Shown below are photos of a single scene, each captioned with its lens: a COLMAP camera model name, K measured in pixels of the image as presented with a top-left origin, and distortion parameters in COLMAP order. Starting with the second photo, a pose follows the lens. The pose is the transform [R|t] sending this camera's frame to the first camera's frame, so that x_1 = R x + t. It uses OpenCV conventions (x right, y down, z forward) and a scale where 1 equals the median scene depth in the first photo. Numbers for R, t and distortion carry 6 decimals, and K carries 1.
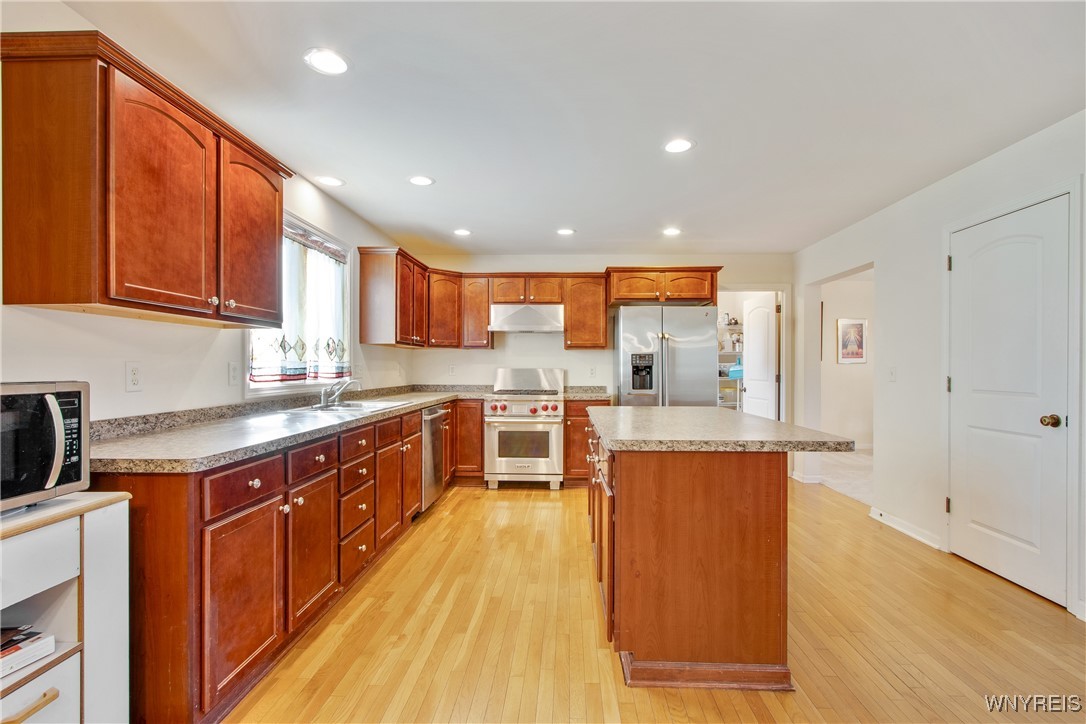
lens RADIAL K [[1386.0, 0, 541.2], [0, 1386.0, 362.9], [0, 0, 1]] dist [0.084954, 0.000000]
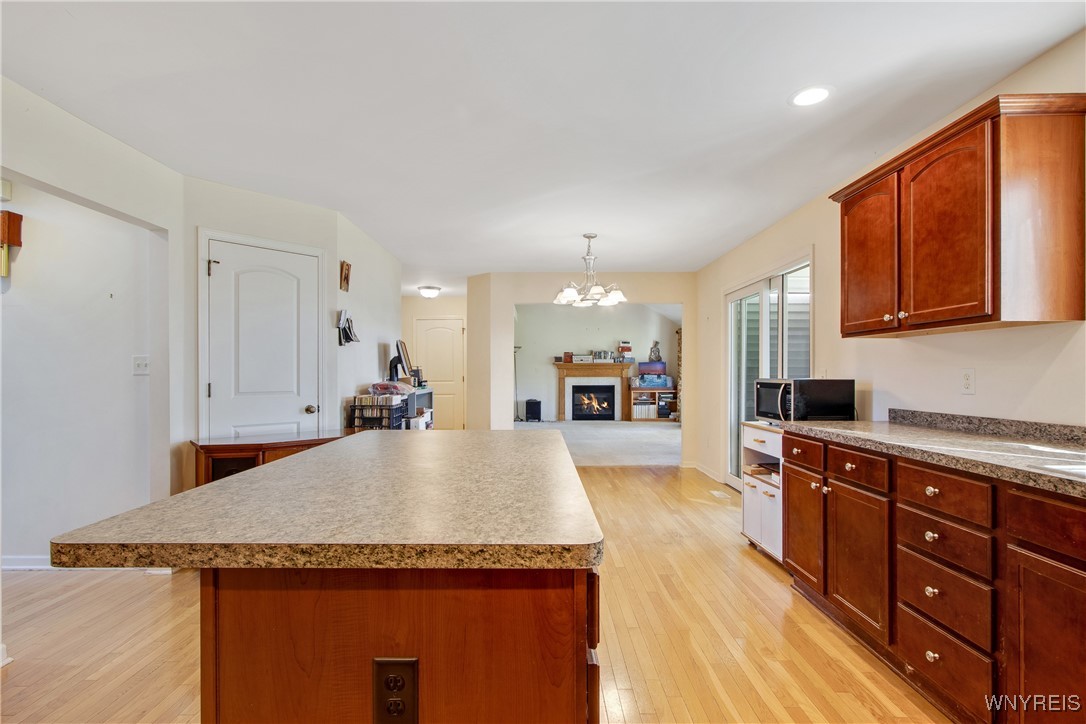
lens RADIAL K [[1386.0, 0, 543.4], [0, 1386.0, 363.1], [0, 0, 1]] dist [0.084954, 0.000000]
pose [[-0.999756, -0.001384, -0.022059, 0.079007], [-0.001177, 0.999955, -0.009419, 0.005505], [0.022071, -0.009391, -0.999712, 1.995239]]
